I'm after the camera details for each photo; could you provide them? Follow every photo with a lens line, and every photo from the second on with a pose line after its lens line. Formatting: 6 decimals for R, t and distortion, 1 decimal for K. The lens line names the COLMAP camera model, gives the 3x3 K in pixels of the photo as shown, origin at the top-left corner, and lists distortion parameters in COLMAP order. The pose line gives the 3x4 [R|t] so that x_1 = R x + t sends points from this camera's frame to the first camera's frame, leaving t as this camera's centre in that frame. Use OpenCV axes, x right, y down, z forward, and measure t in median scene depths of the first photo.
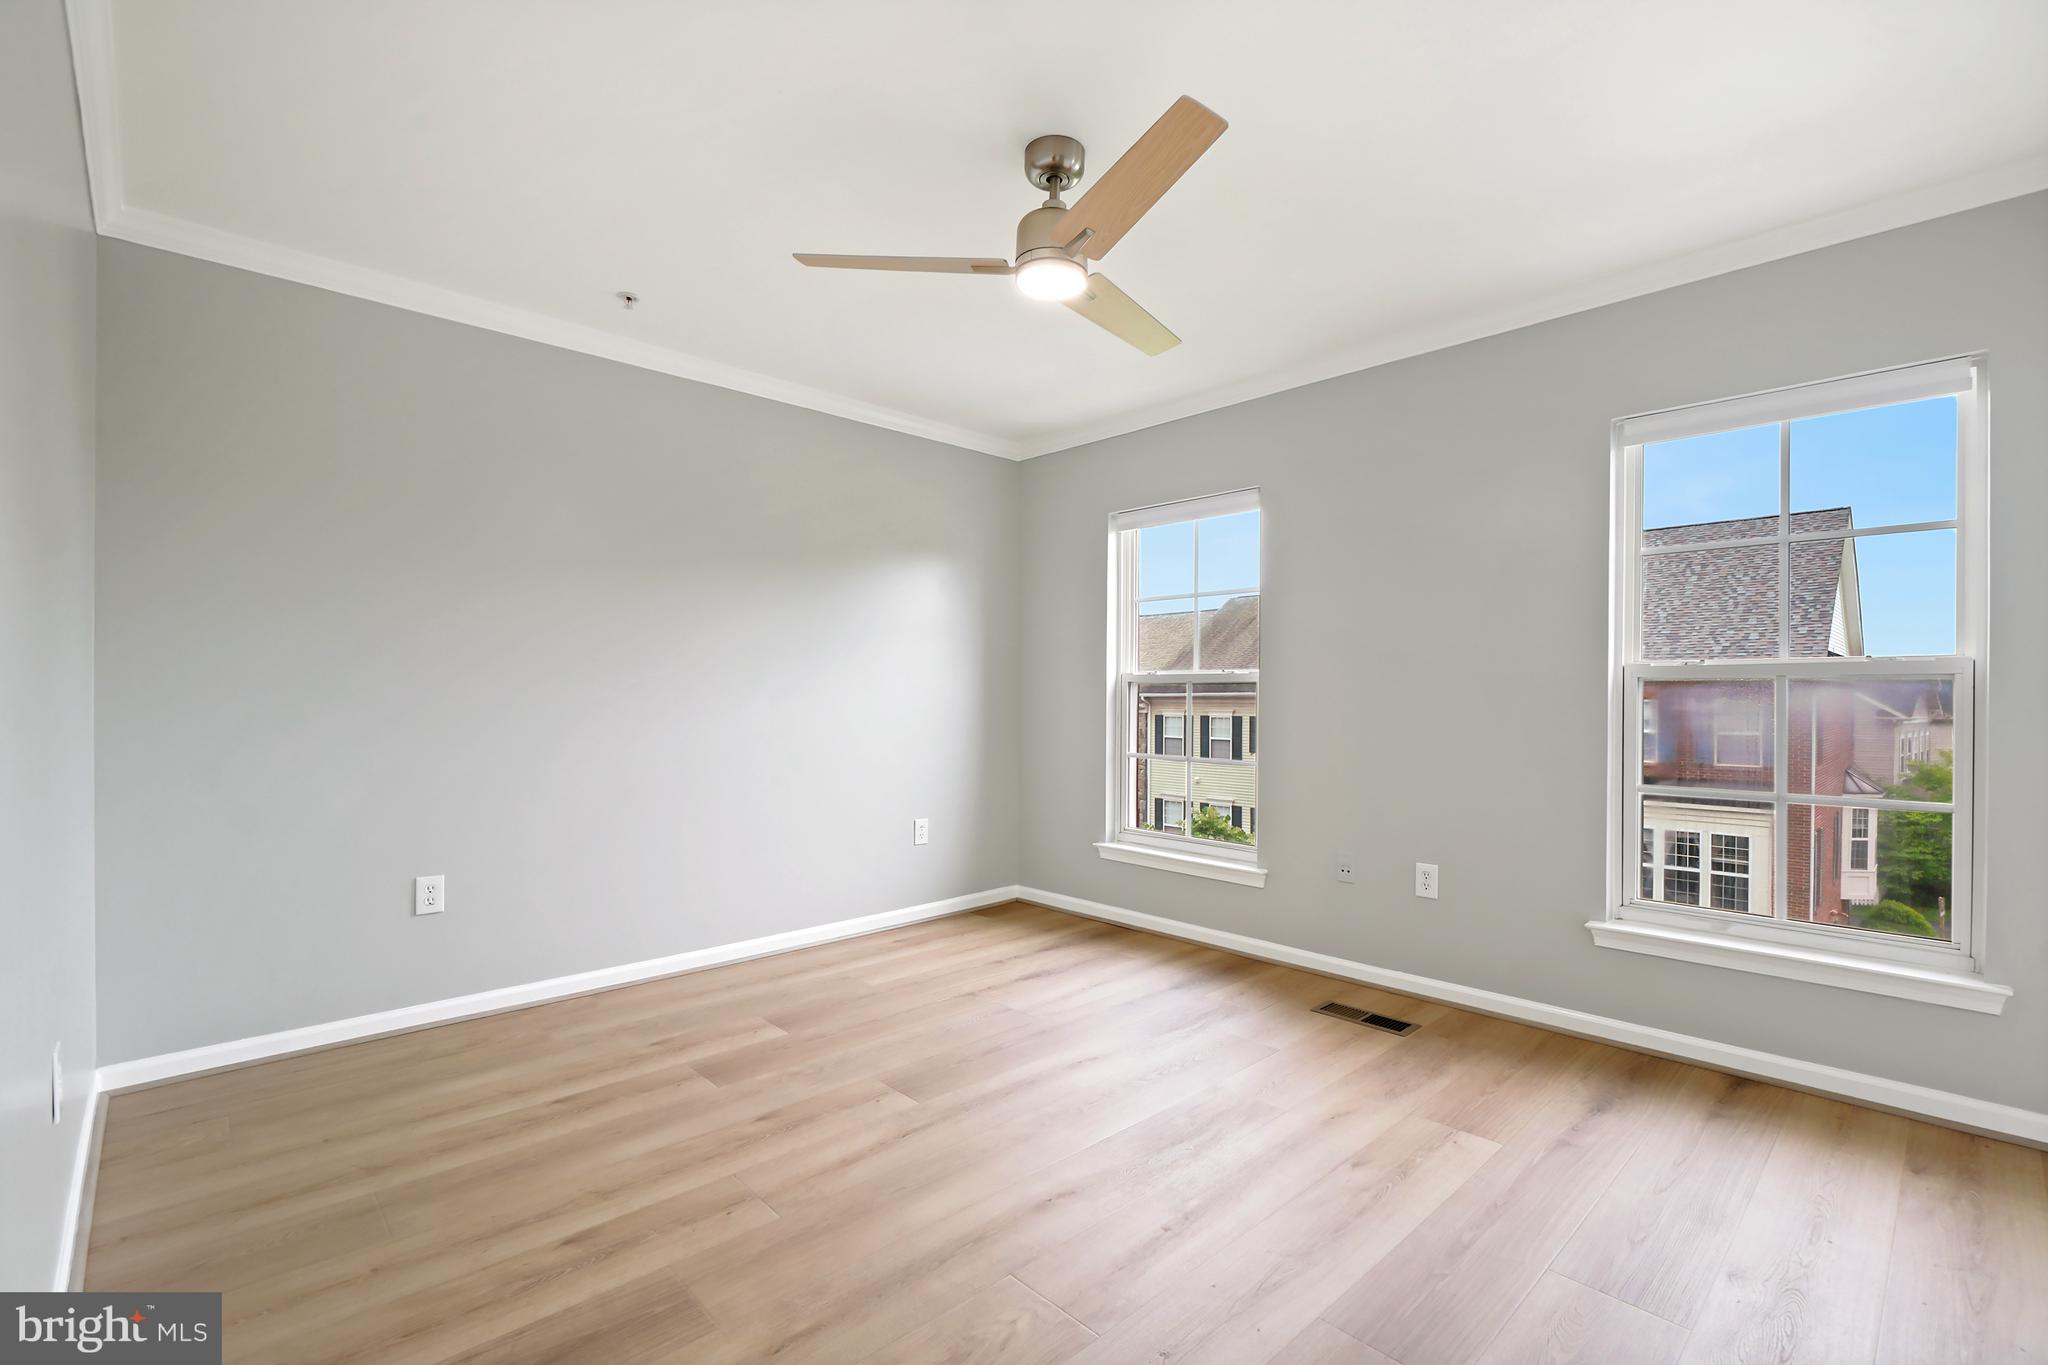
lens RADIAL K [[901.5, 0, 1037.8], [0, 901.5, 692.8], [0, 0, 1]] dist [-0.001159, -0.000225]
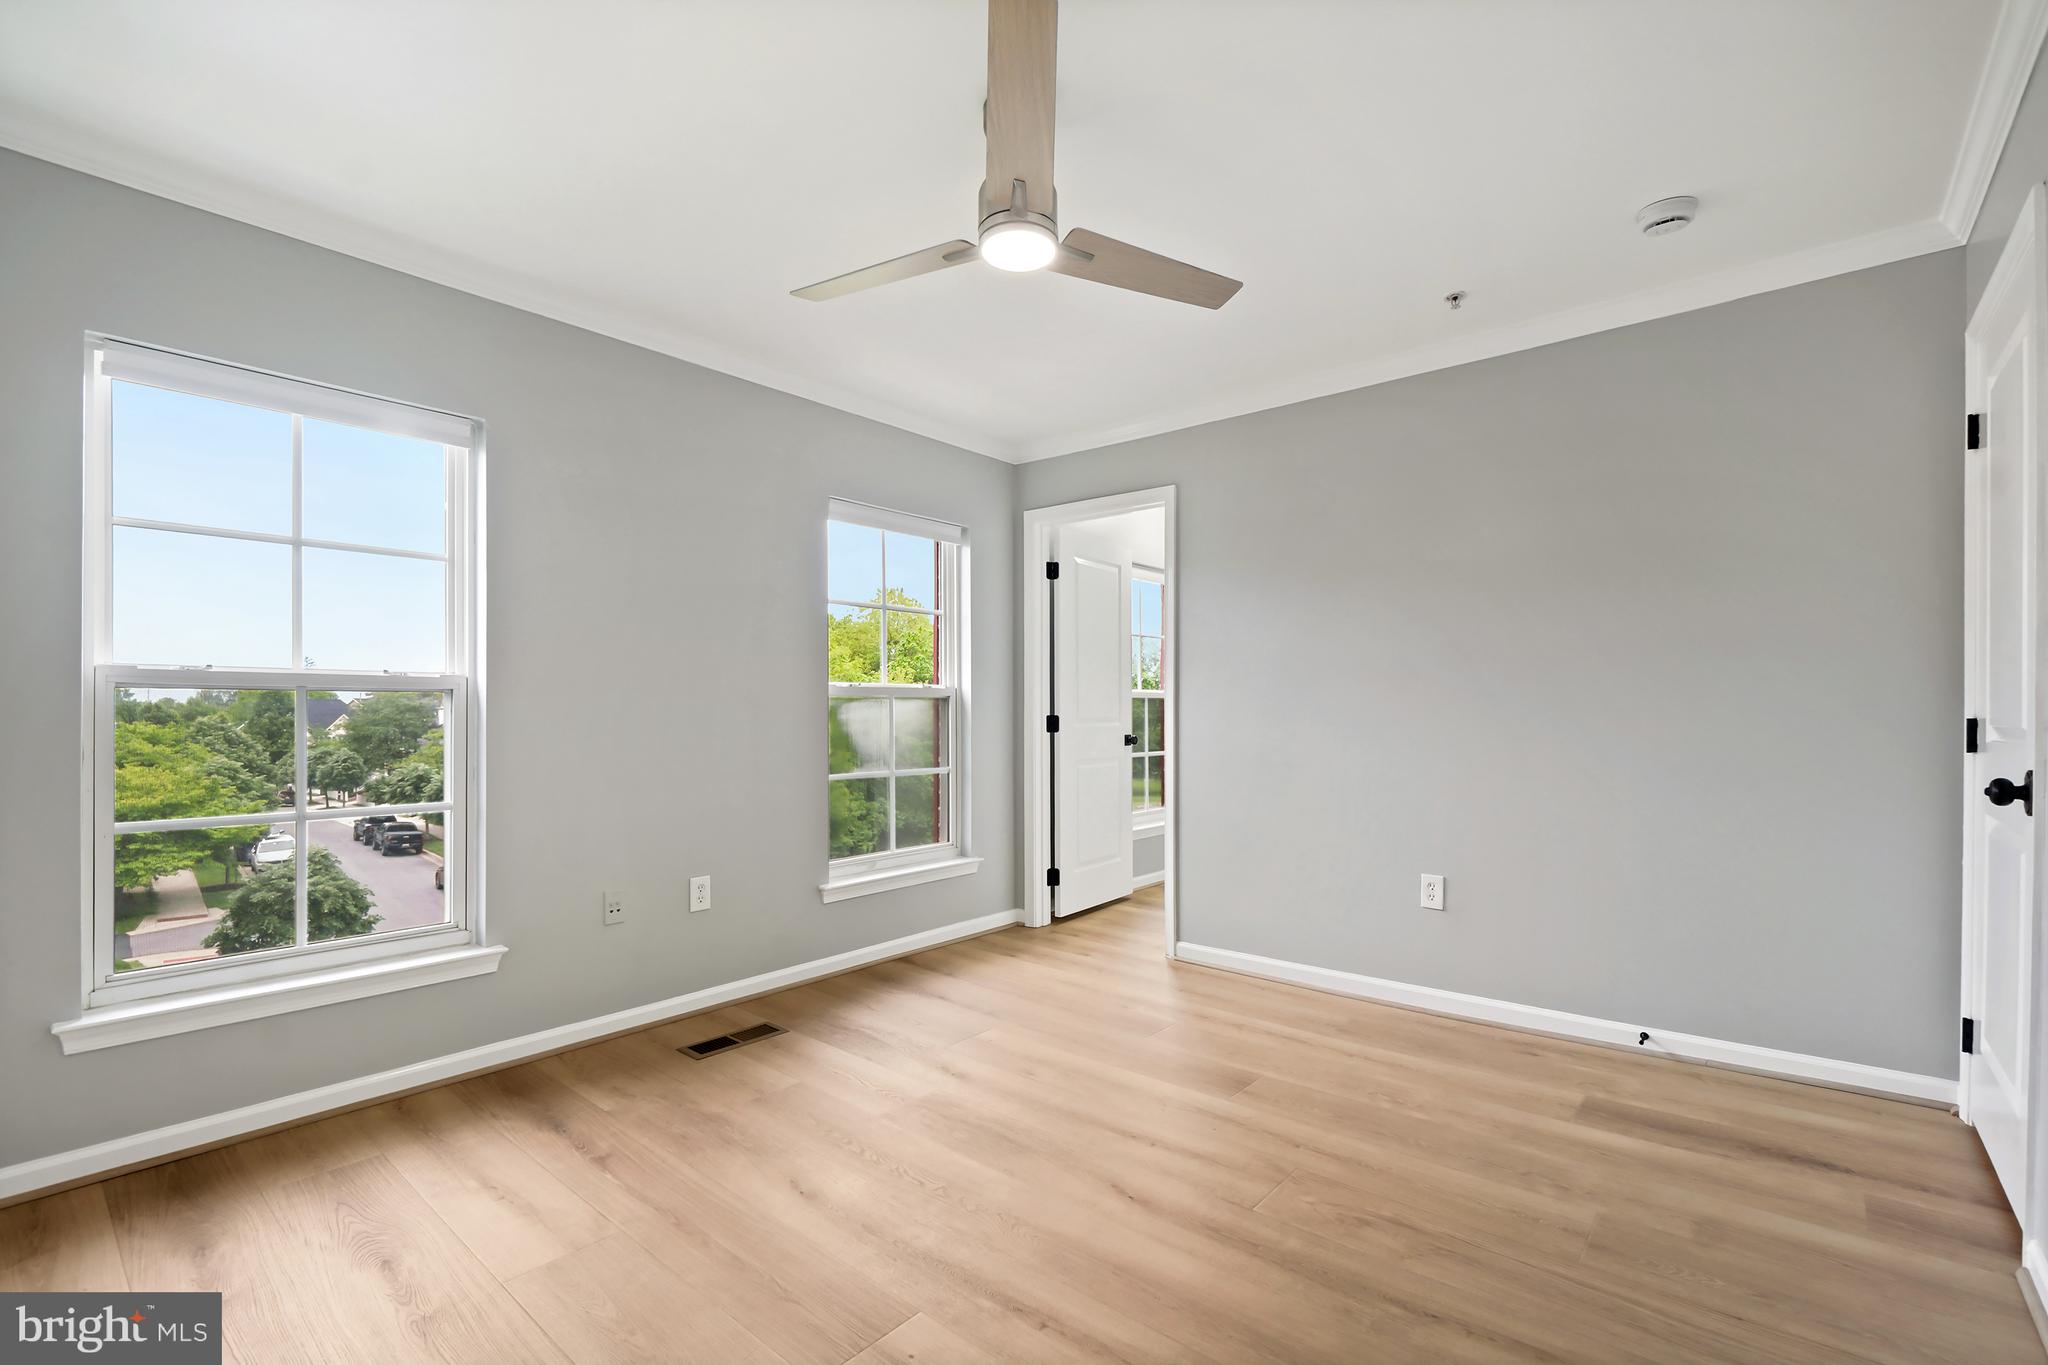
lens RADIAL K [[904.8, 0, 1023.7], [0, 904.8, 708.9], [0, 0, 1]] dist [0.000405, 0.000057]
pose [[-0.100340, 0.010565, 0.994897, -0.606031], [0.010605, 0.999898, -0.009549, 0.017550], [-0.994897, 0.009593, -0.100442, 0.747142]]
